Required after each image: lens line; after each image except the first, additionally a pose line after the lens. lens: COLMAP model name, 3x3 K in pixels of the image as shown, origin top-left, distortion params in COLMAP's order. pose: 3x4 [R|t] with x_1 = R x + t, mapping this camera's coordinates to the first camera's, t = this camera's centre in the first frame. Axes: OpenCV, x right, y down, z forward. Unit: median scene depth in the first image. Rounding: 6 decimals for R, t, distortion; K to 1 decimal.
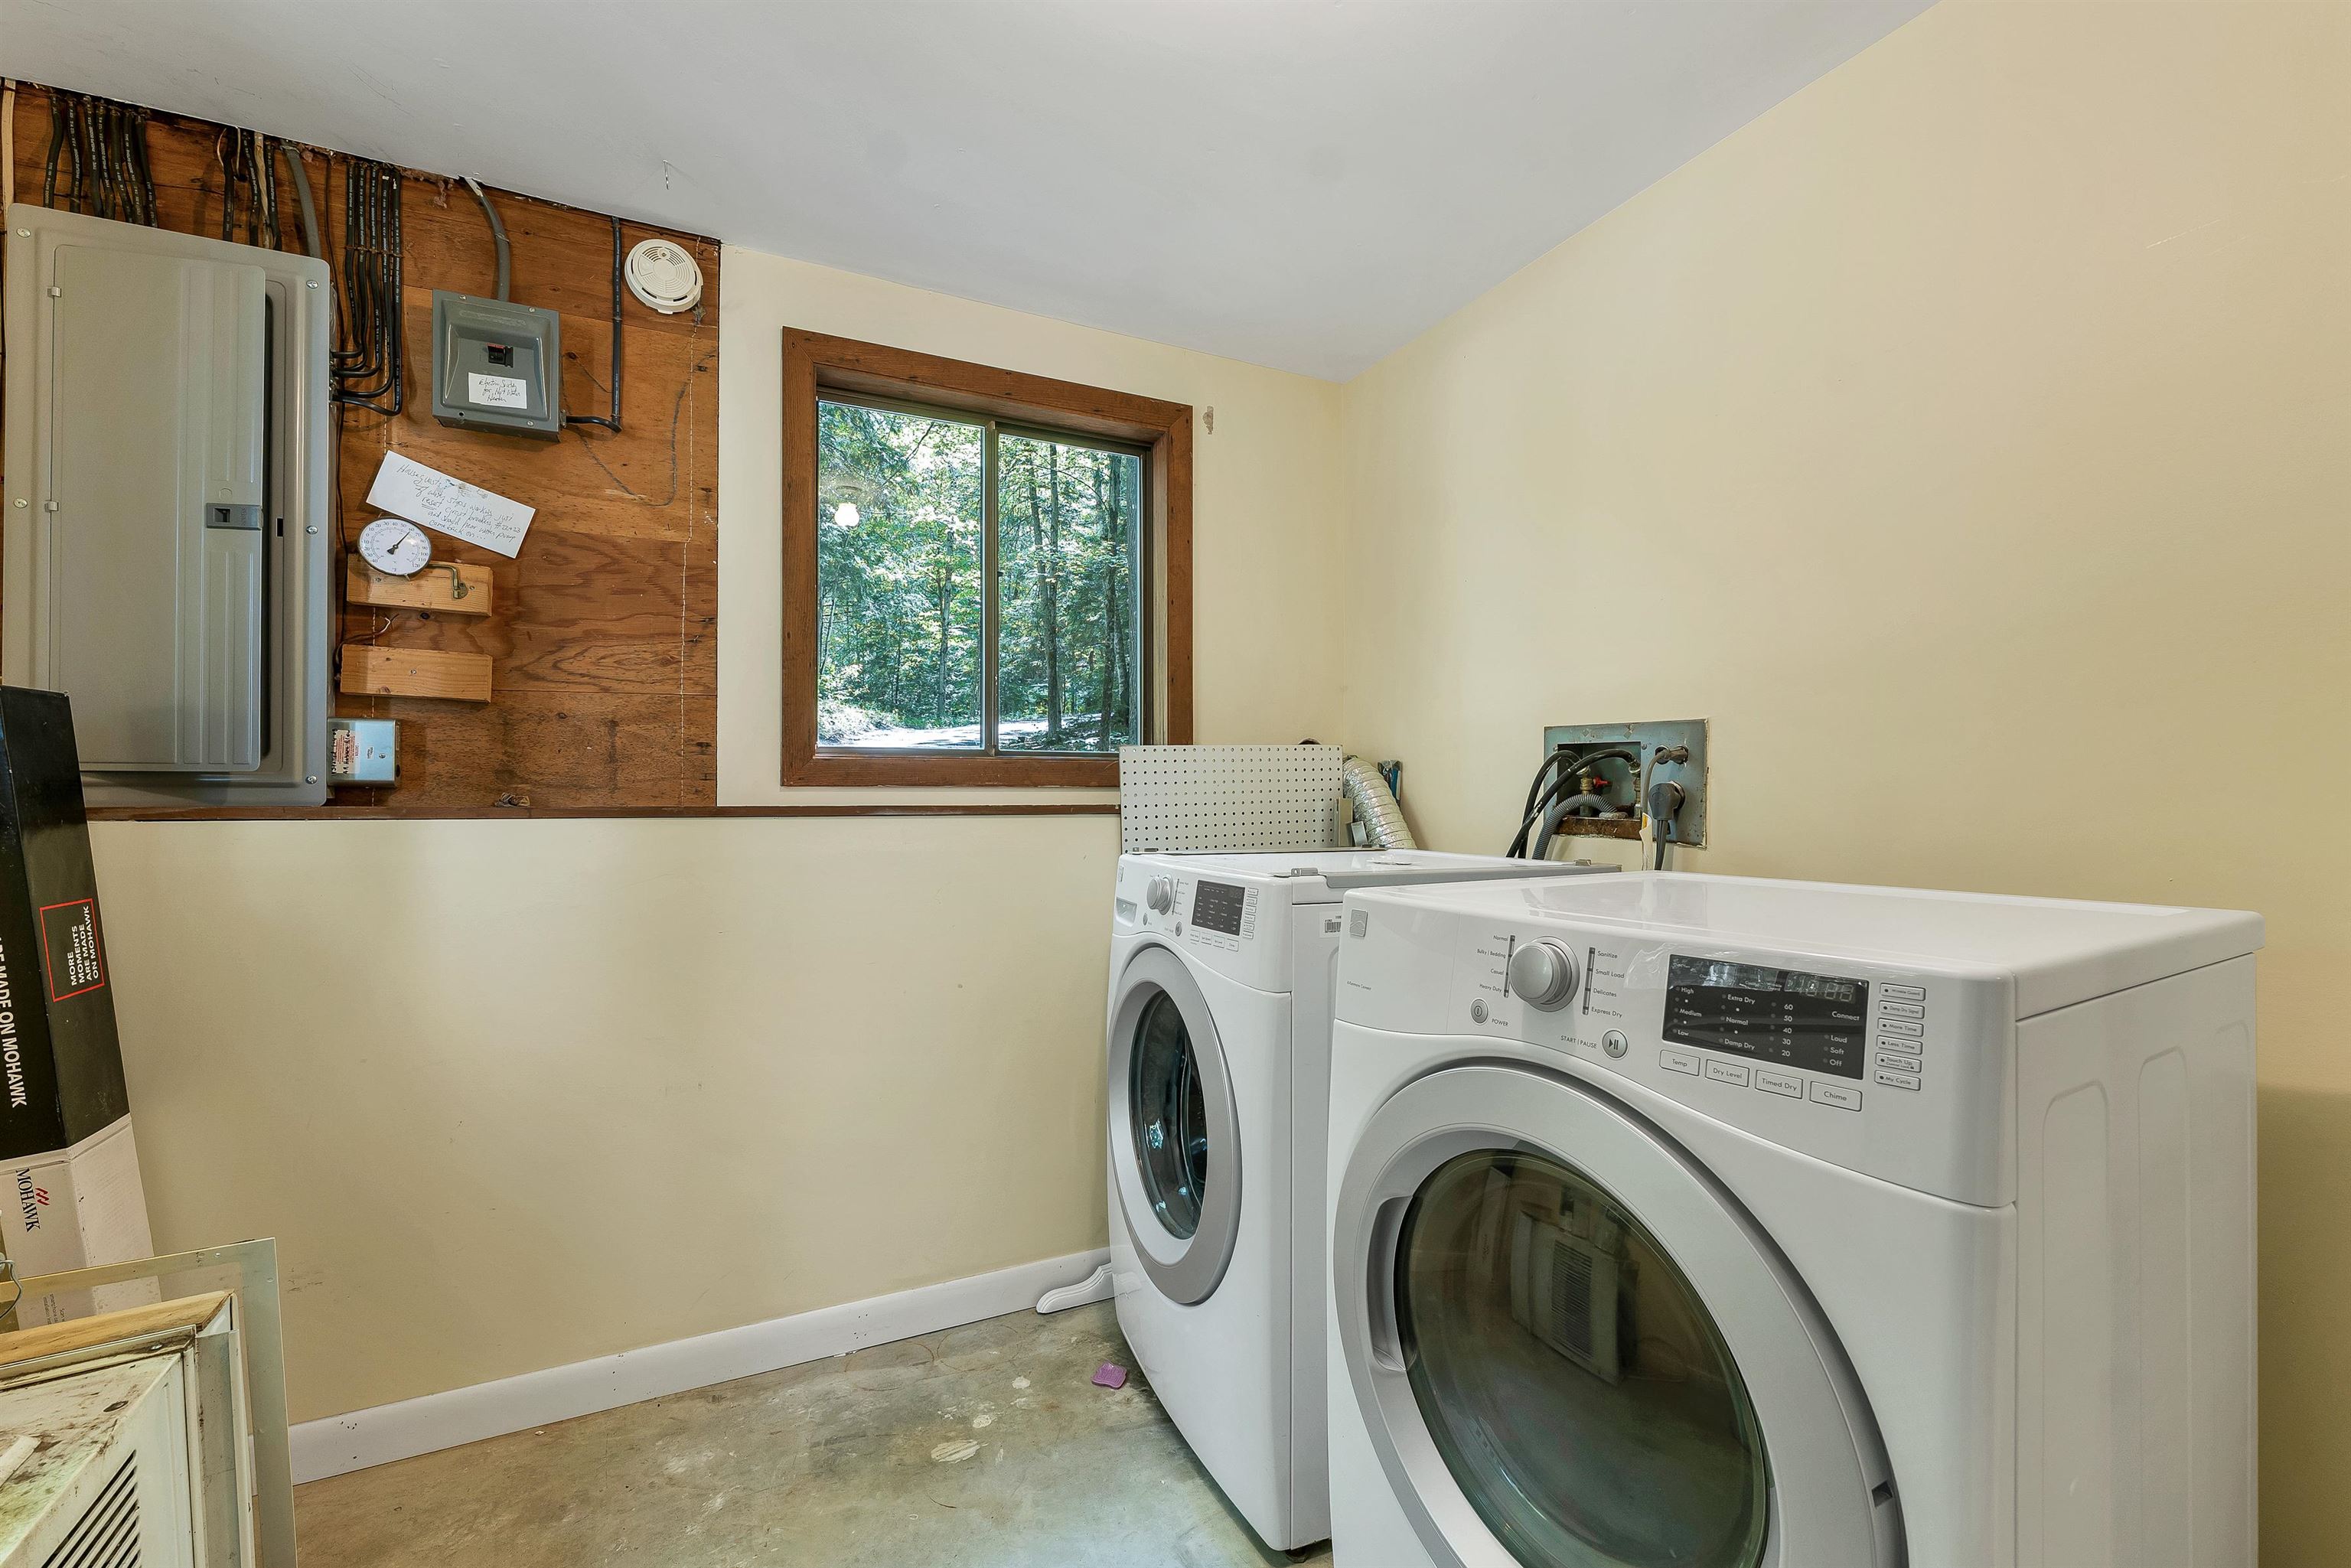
lens RADIAL K [[990.8, 0, 1166.7], [0, 990.8, 791.2], [0, 0, 1]] dist [0.002382, 0.000715]
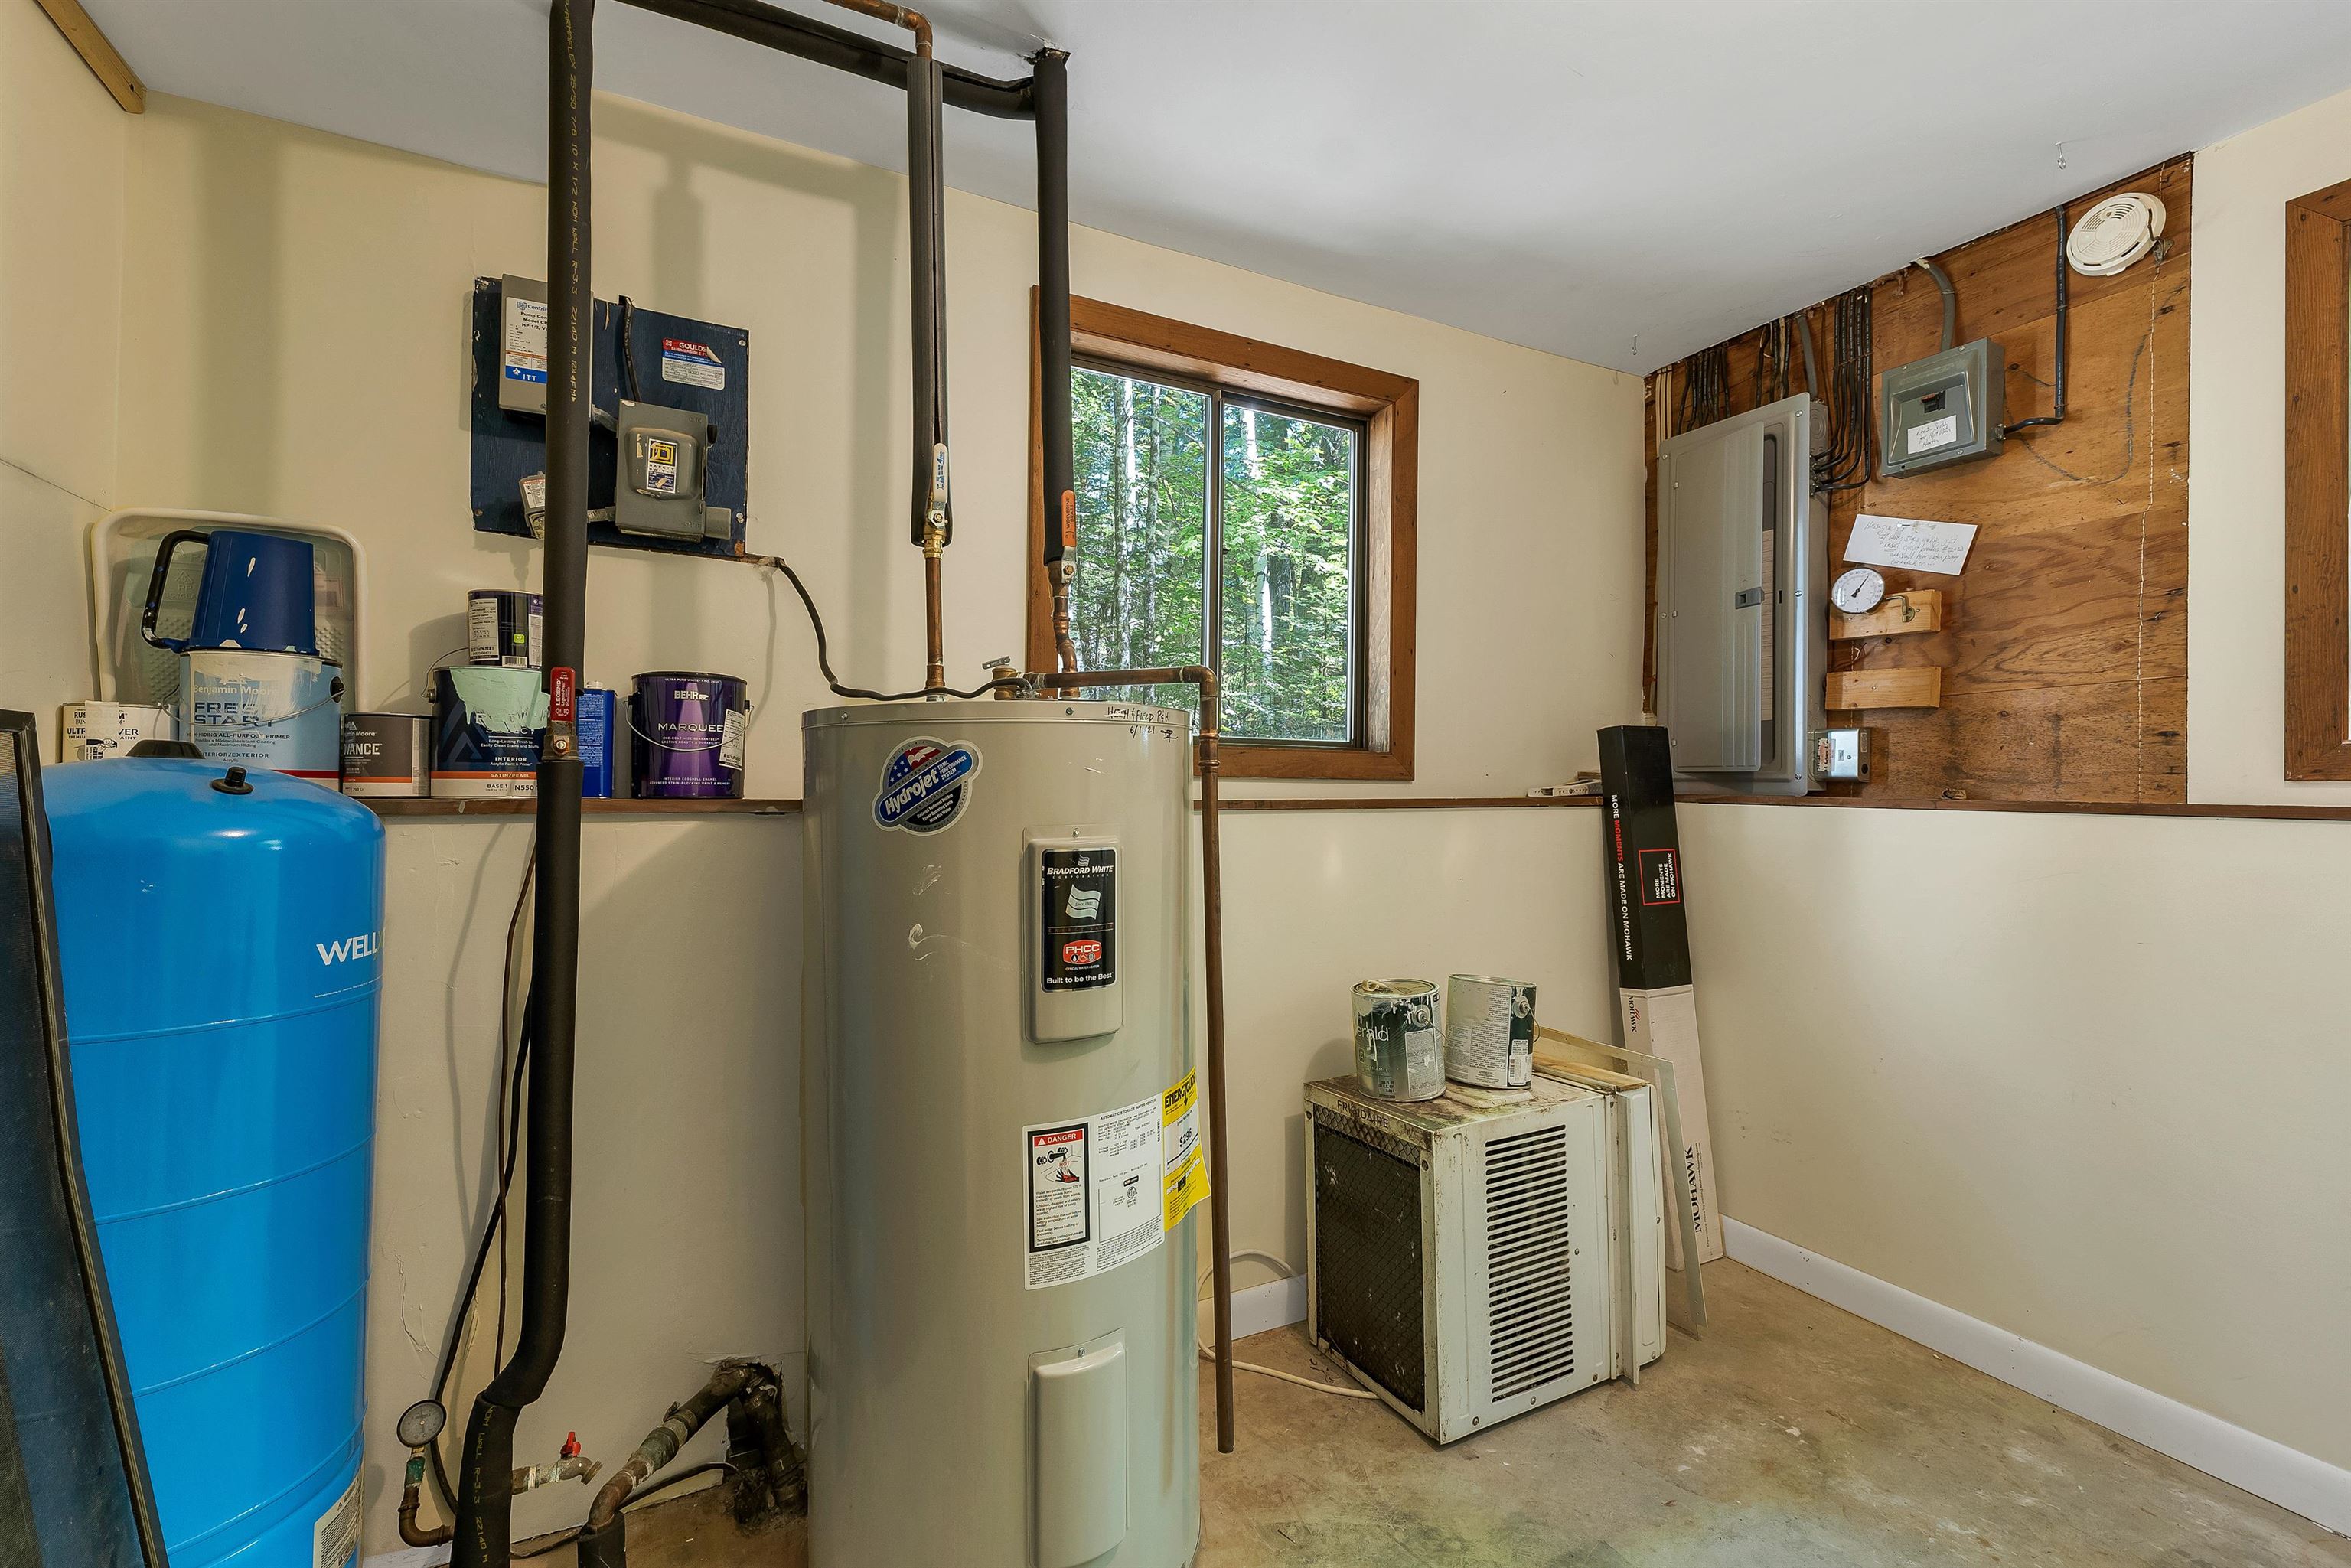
lens RADIAL K [[990.8, 0, 1166.7], [0, 990.8, 791.2], [0, 0, 1]] dist [0.002382, 0.000715]
pose [[0.015283, 0.008577, -0.999846, 0.438139], [-0.006339, 0.999944, 0.008481, 0.002522], [0.999863, 0.006208, 0.015337, 0.100795]]
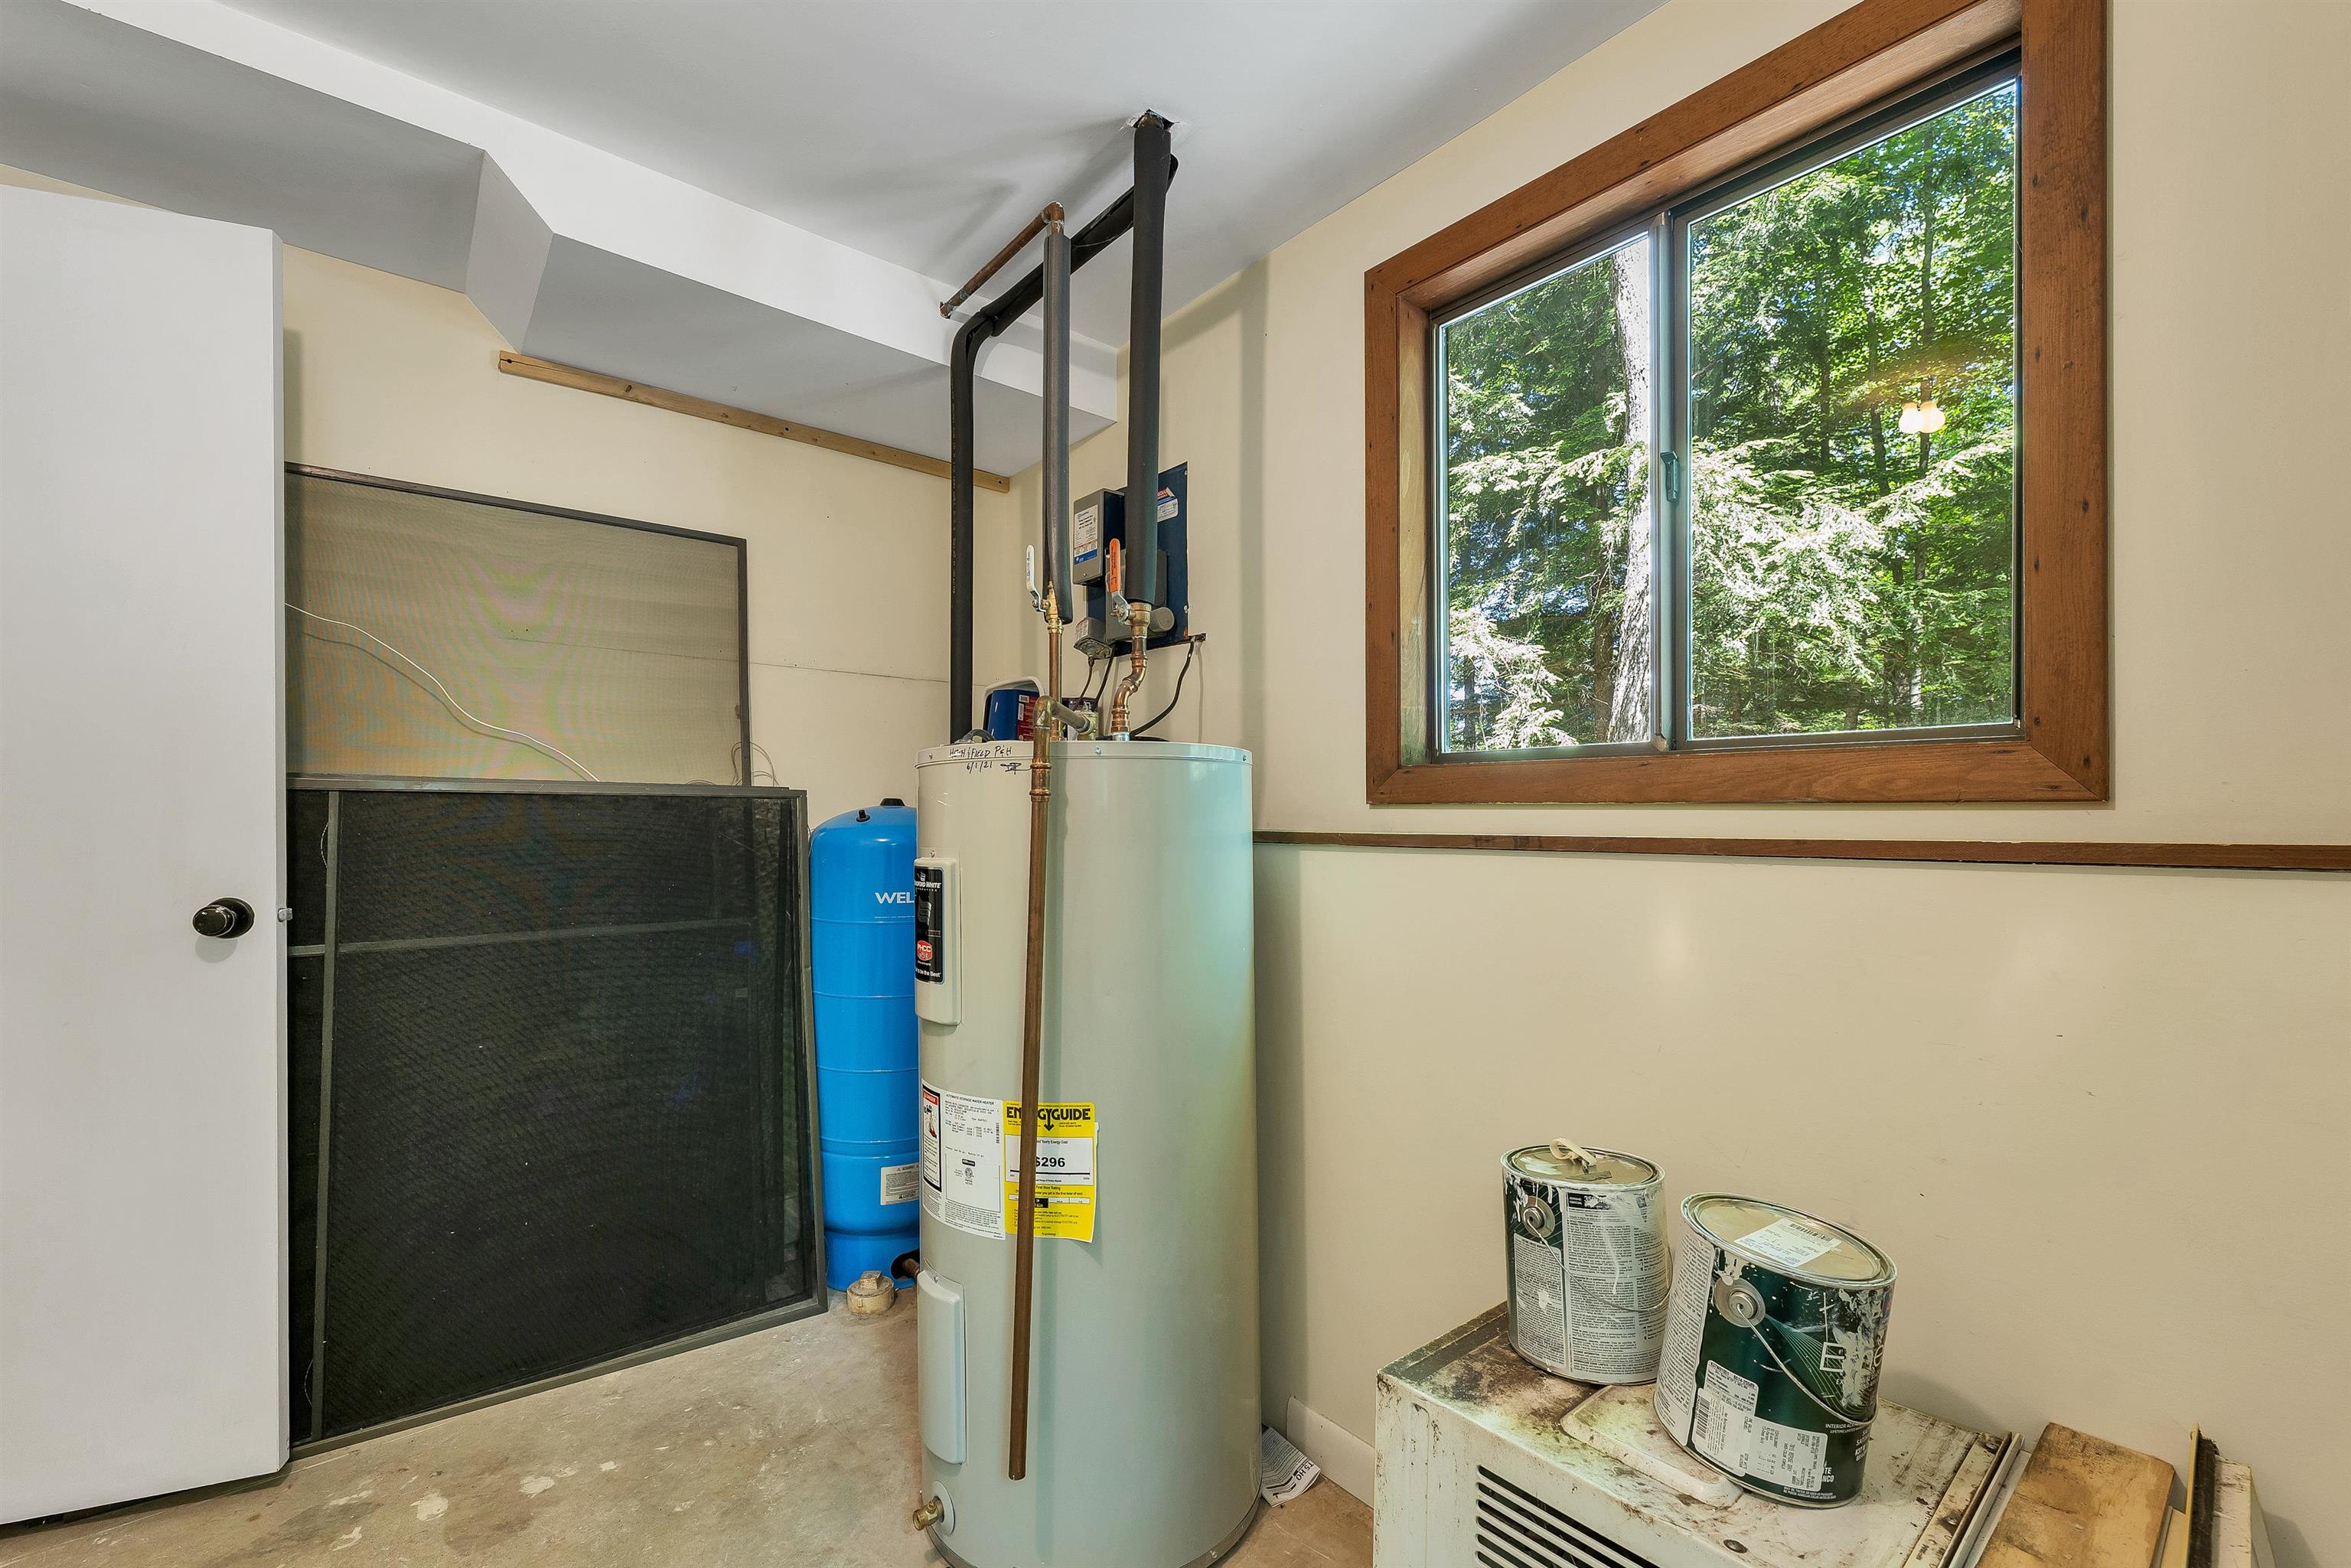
lens RADIAL K [[974.1, 0, 1158.9], [0, 974.1, 825.7], [0, 0, 1]] dist [0.001130, 0.000167]
pose [[-0.972915, 0.003077, -0.231141, -0.207018], [0.000710, 0.999946, 0.010323, 0.004740], [0.231161, 0.009879, -0.972865, 0.858701]]
